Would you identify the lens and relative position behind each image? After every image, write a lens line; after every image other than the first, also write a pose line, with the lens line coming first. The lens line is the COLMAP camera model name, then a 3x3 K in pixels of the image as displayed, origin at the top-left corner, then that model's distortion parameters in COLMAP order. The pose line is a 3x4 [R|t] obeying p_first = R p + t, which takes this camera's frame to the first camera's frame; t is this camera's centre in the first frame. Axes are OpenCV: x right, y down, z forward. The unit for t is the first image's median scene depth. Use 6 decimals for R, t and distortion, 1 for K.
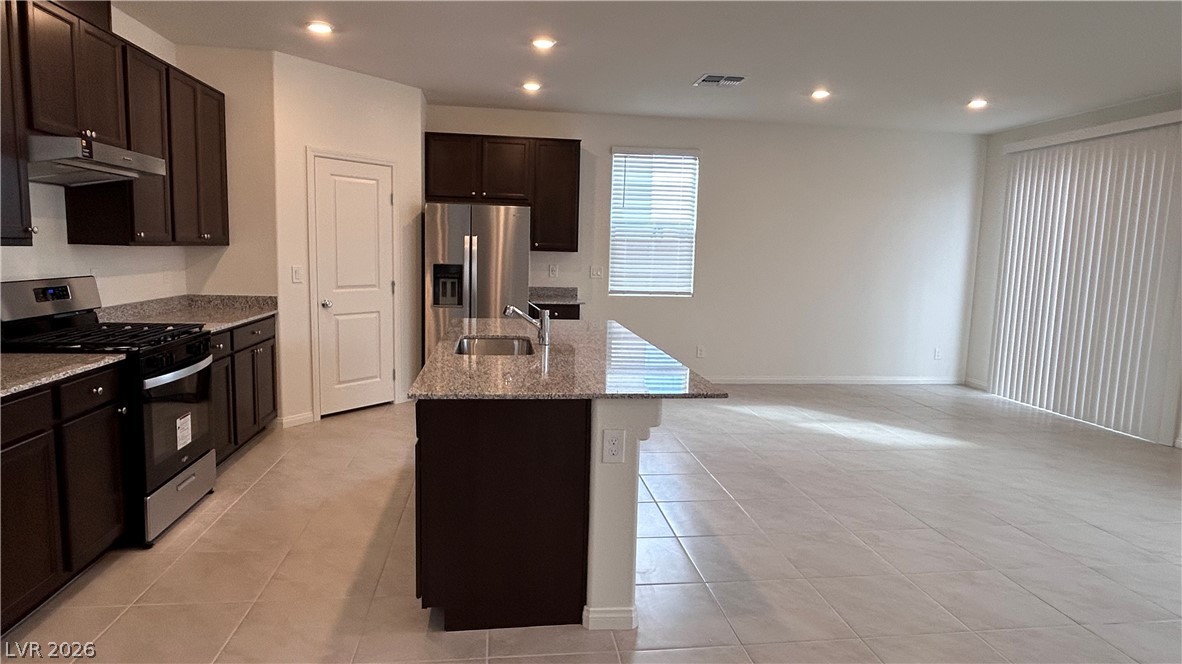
lens RADIAL K [[672.1, 0, 584.1], [0, 672.1, 330.6], [0, 0, 1]] dist [-0.006160, -0.001212]
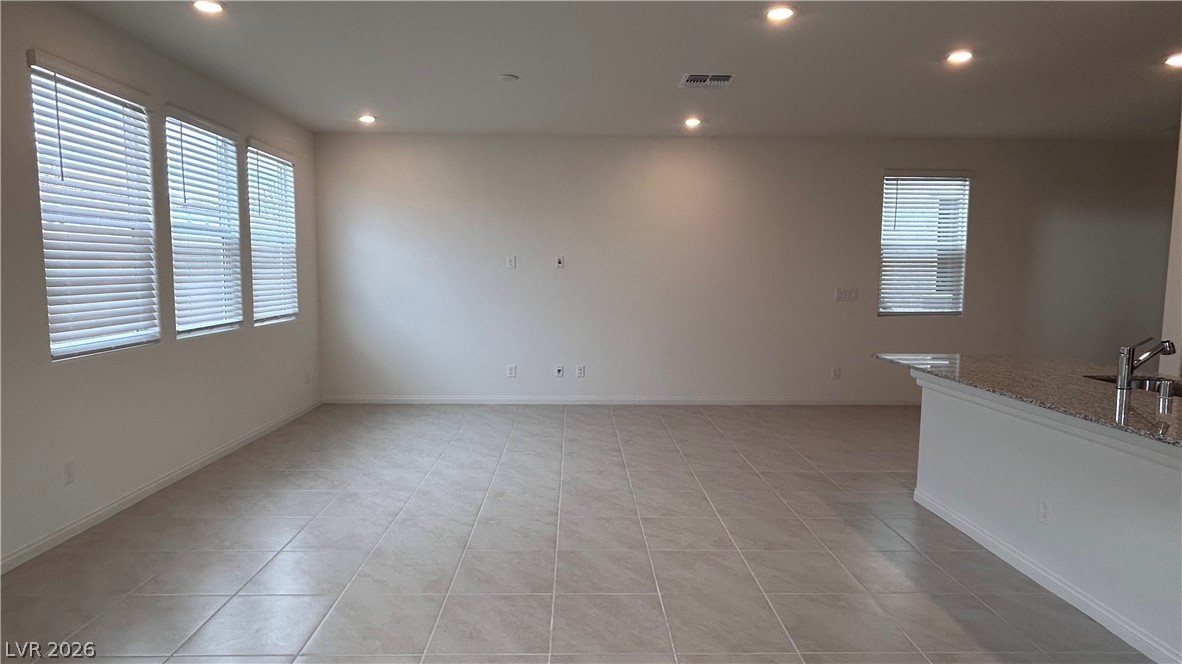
lens RADIAL K [[672.1, 0, 588.1], [0, 672.1, 334.7], [0, 0, 1]] dist [-0.006160, -0.001212]
pose [[-0.993921, -0.043086, 0.101315, 0.318707], [-0.020176, 0.975941, 0.217101, -0.129955], [-0.108231, 0.213737, -0.970877, 1.149655]]
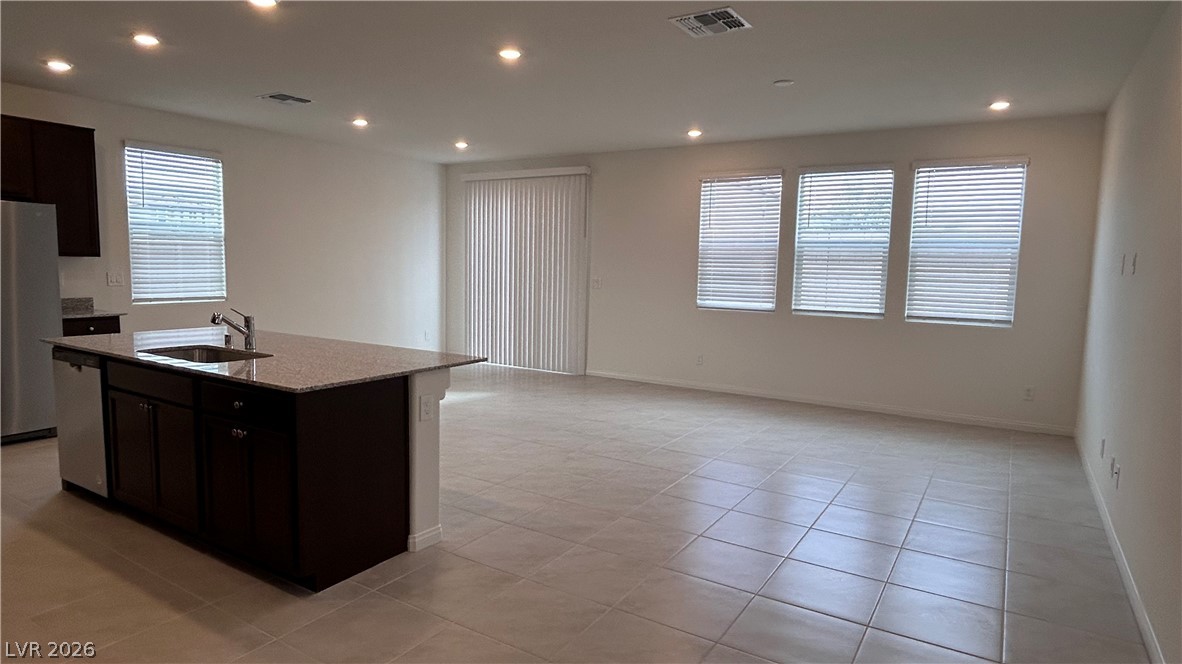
lens RADIAL K [[672.1, 0, 586.6], [0, 672.1, 328.5], [0, 0, 1]] dist [-0.006160, -0.001212]
pose [[0.640238, -0.088161, 0.763101, -0.323849], [0.087276, 0.995308, 0.041763, -0.005588], [-0.763202, 0.039862, 0.644929, -0.051219]]
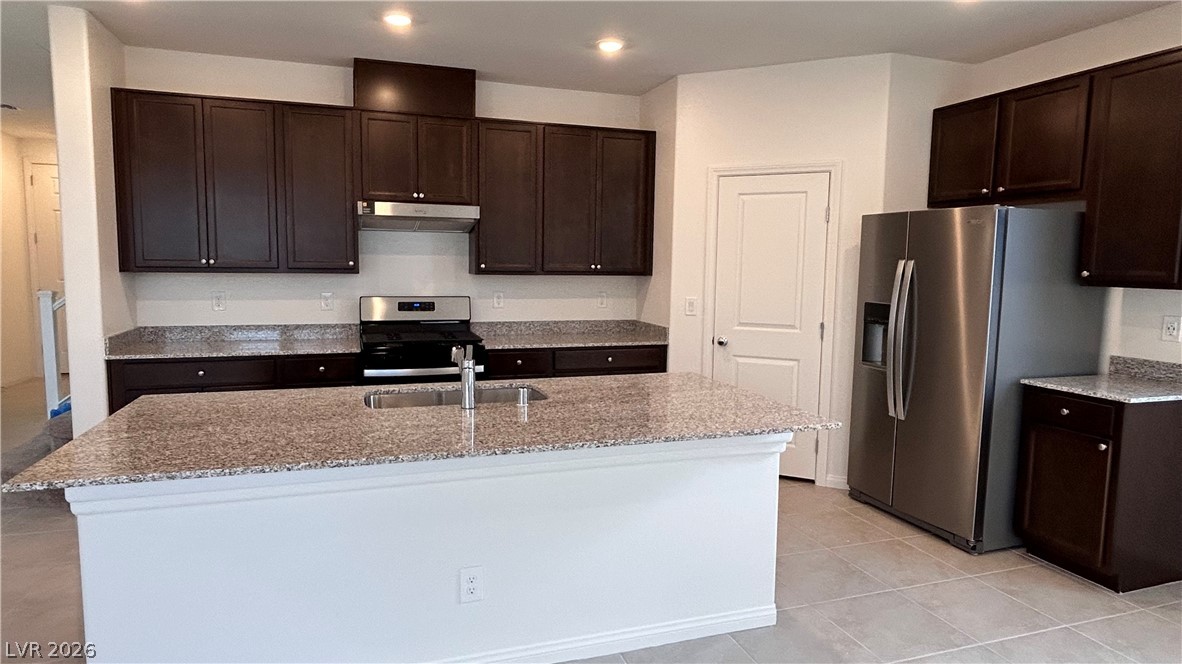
lens RADIAL K [[672.1, 0, 585.5], [0, 672.1, 333.9], [0, 0, 1]] dist [-0.006160, -0.001212]
pose [[0.194008, 0.080684, -0.977676, 0.408251], [-0.128161, 0.990155, 0.056282, -0.070968], [0.972592, 0.114381, 0.202439, 0.600226]]
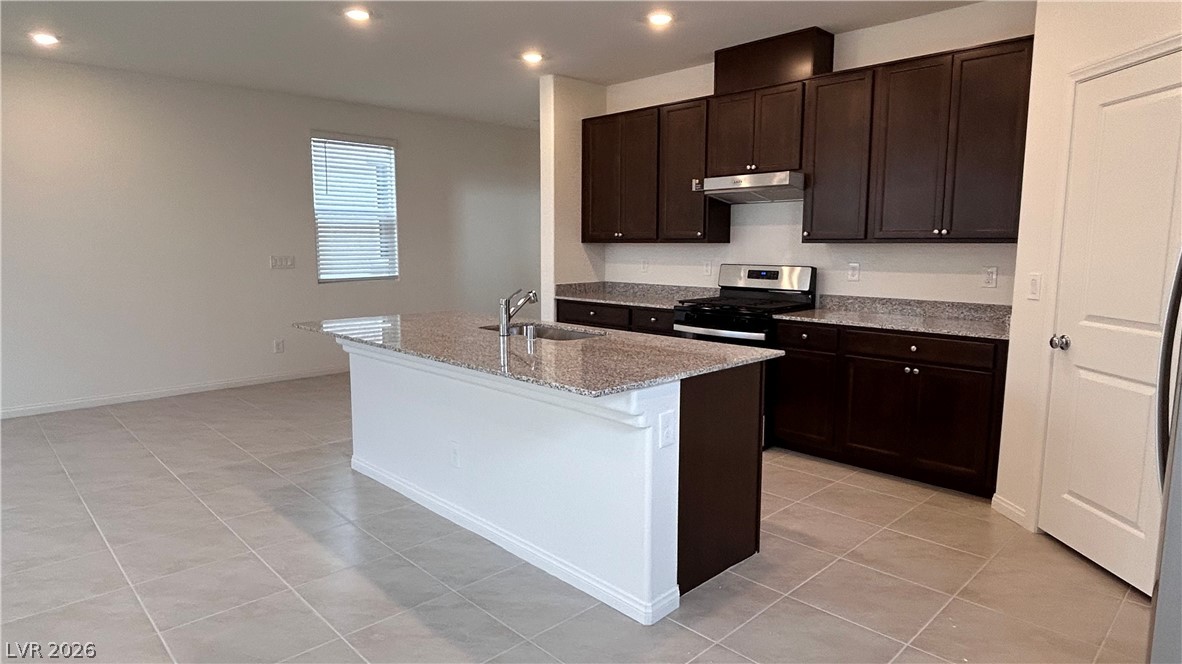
lens RADIAL K [[672.1, 0, 582.4], [0, 672.1, 330.2], [0, 0, 1]] dist [-0.006160, -0.001212]
pose [[-0.803200, 0.049697, -0.593633, 0.254362], [-0.094701, 0.973189, 0.209605, -0.120390], [0.588134, 0.224572, -0.776959, 1.110594]]
